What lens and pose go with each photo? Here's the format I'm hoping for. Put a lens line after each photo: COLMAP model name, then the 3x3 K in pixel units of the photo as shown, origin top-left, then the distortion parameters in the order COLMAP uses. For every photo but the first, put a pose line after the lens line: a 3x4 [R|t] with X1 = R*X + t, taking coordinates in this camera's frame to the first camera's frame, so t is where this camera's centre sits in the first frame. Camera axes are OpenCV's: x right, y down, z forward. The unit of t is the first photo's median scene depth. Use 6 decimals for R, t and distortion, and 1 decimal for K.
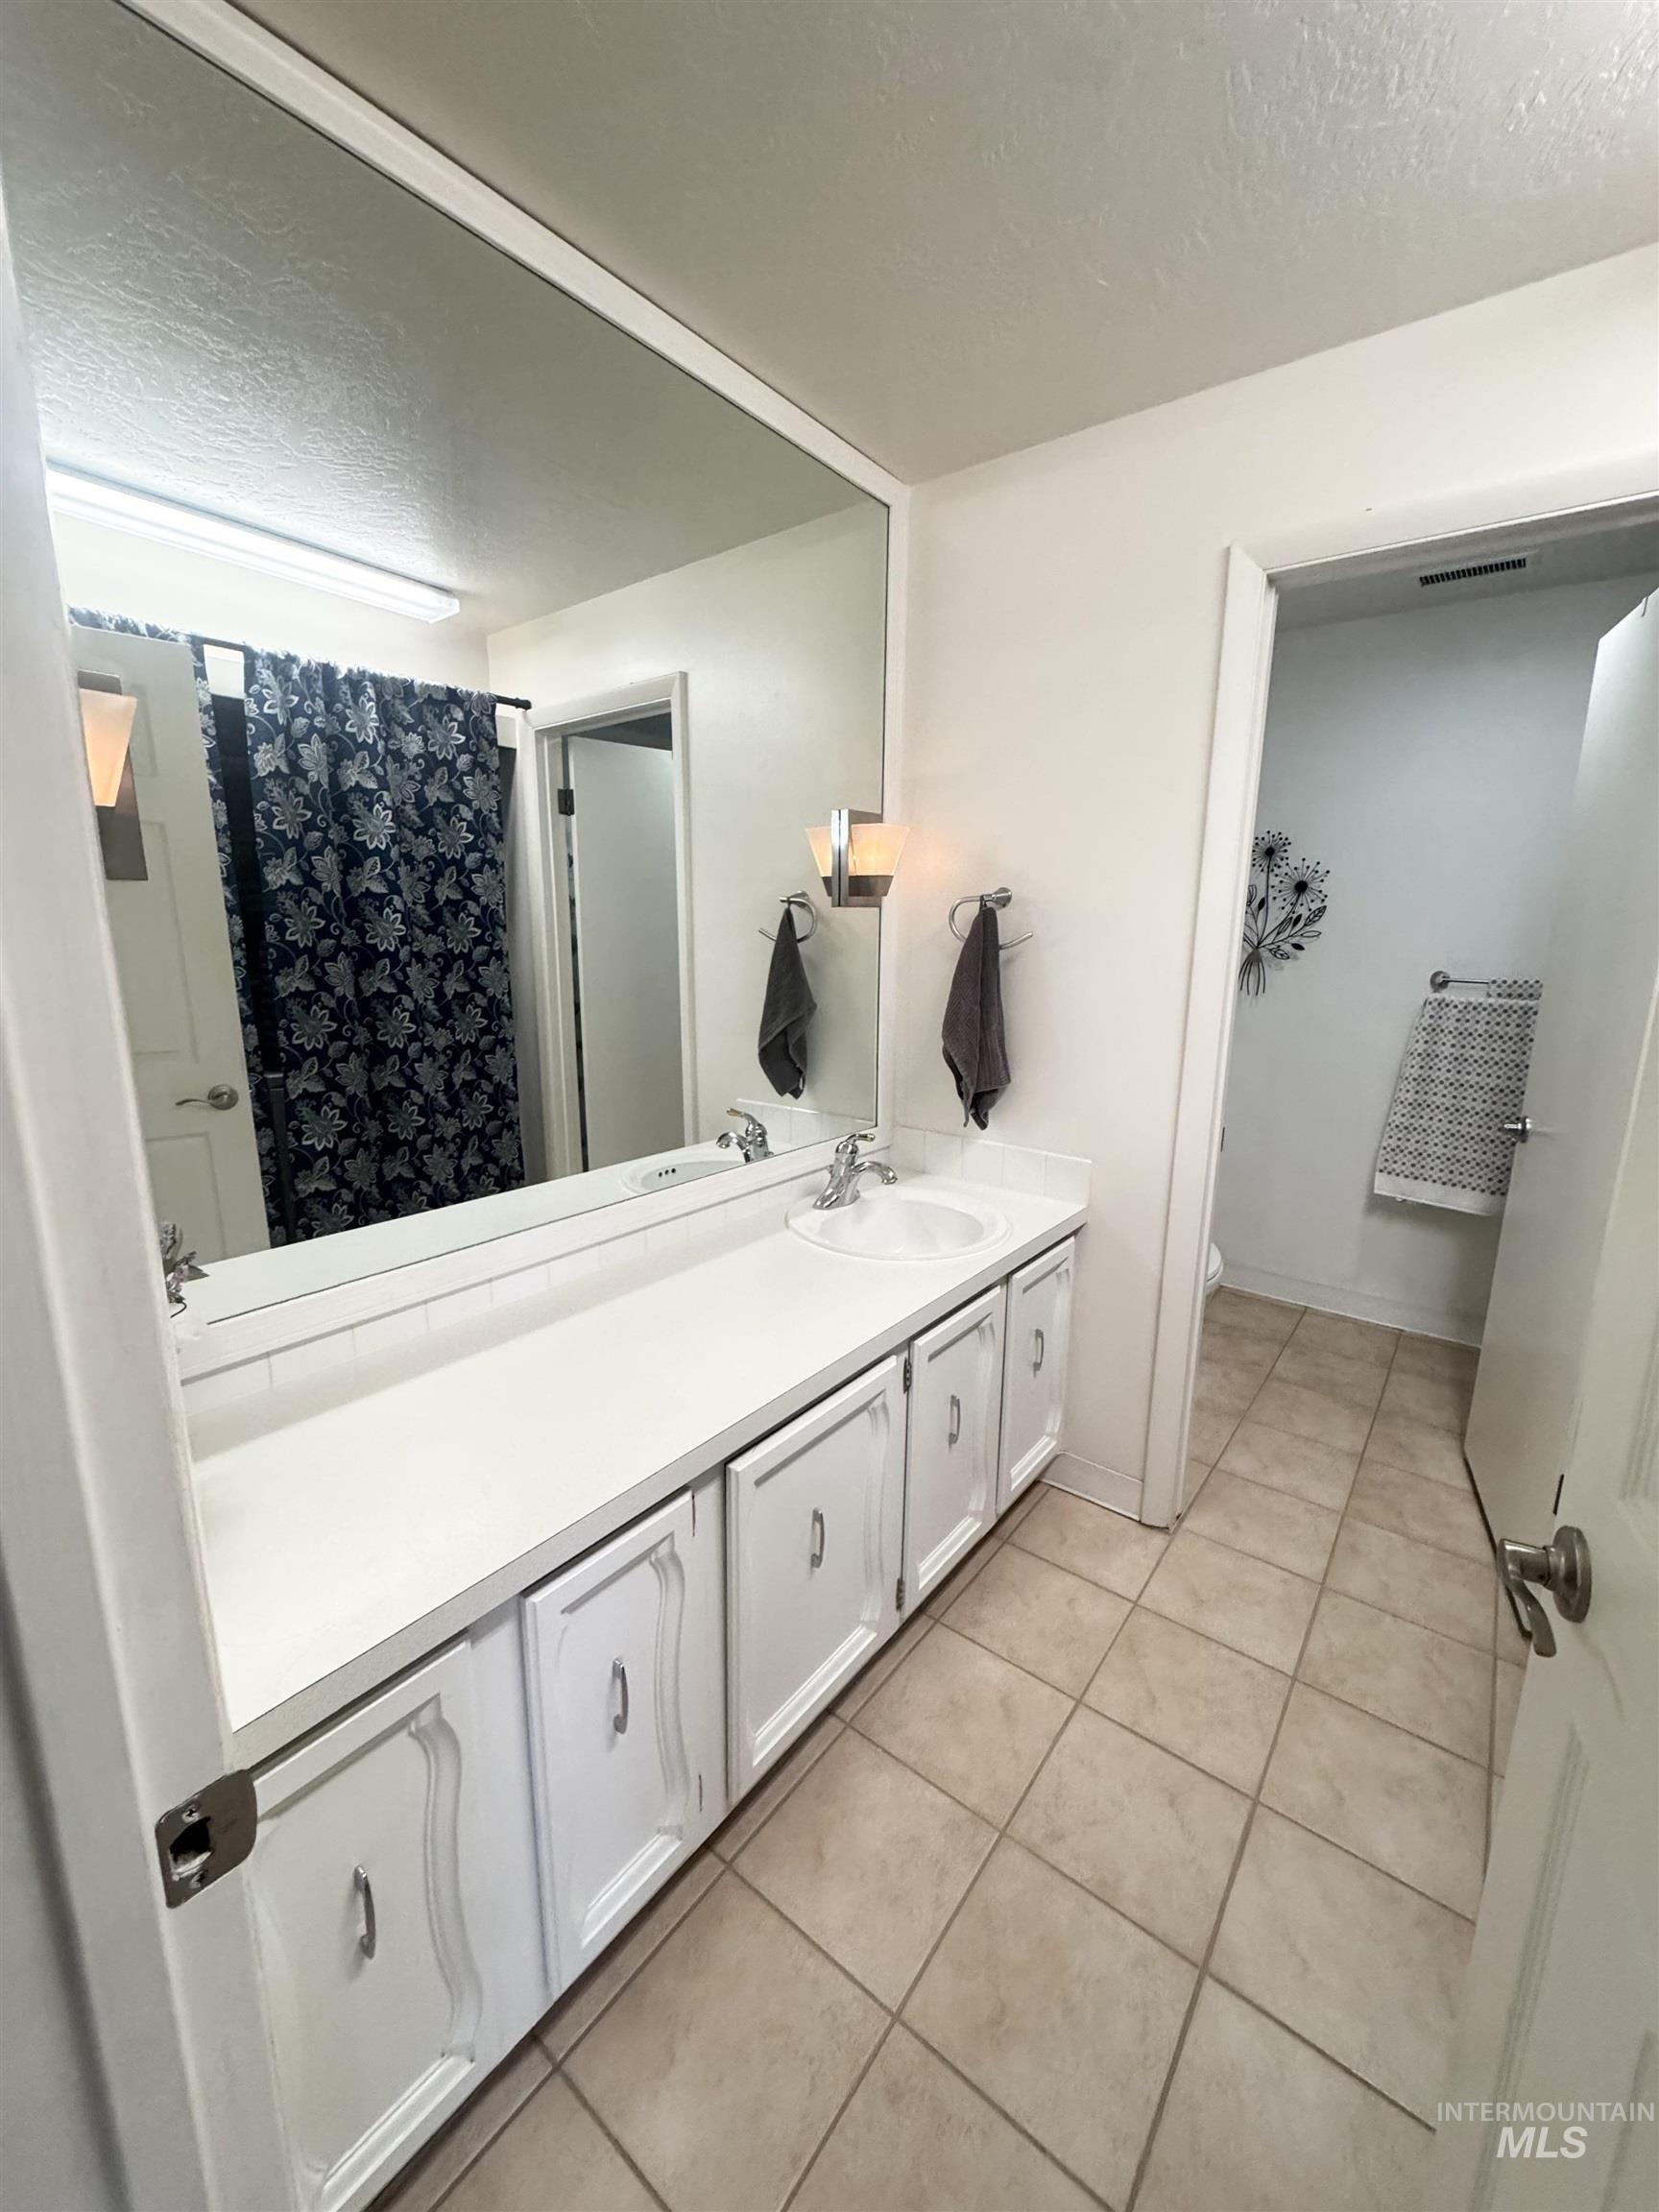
lens RADIAL K [[881.4, 0, 832.1], [0, 881.4, 1102.5], [0, 0, 1]] dist [-0.001088, -0.000352]
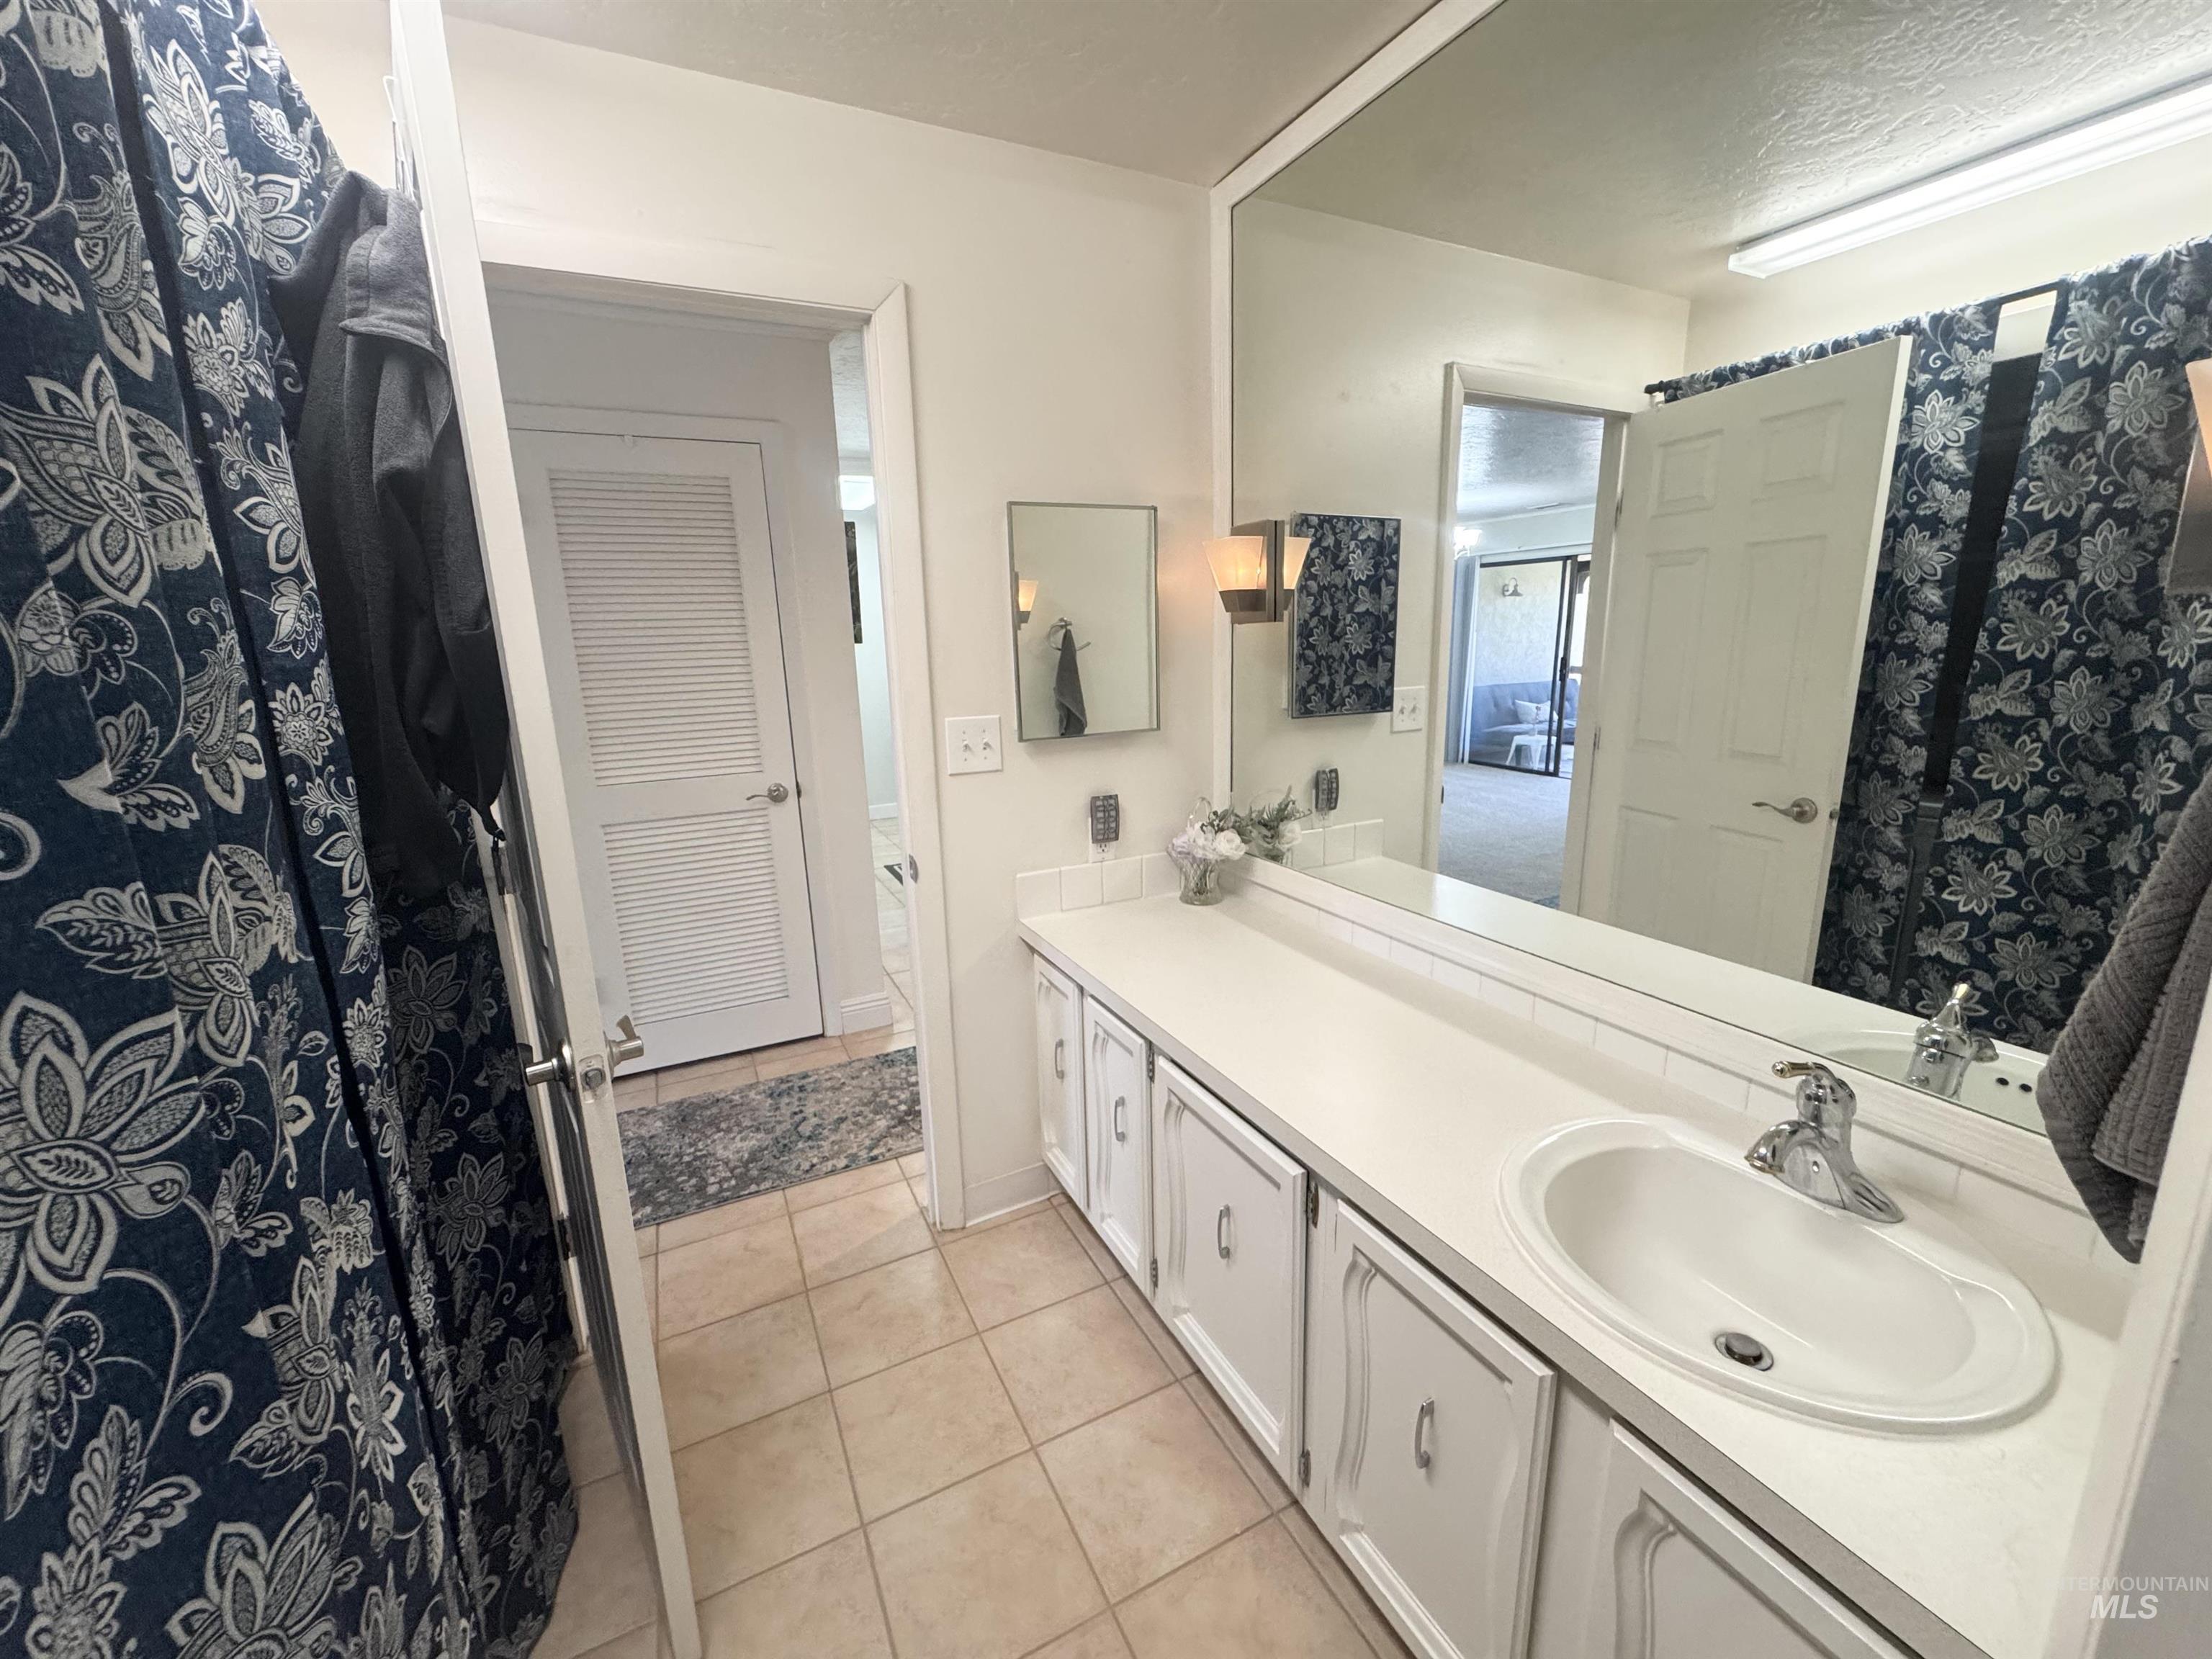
lens RADIAL K [[881.4, 0, 1109.3], [0, 881.4, 833.5], [0, 0, 1]] dist [-0.001088, -0.000352]
pose [[-0.430337, 0.191745, -0.882068, 0.488954], [-0.157848, 0.946137, 0.282682, -0.128398], [0.888760, 0.260881, -0.376891, 0.641732]]
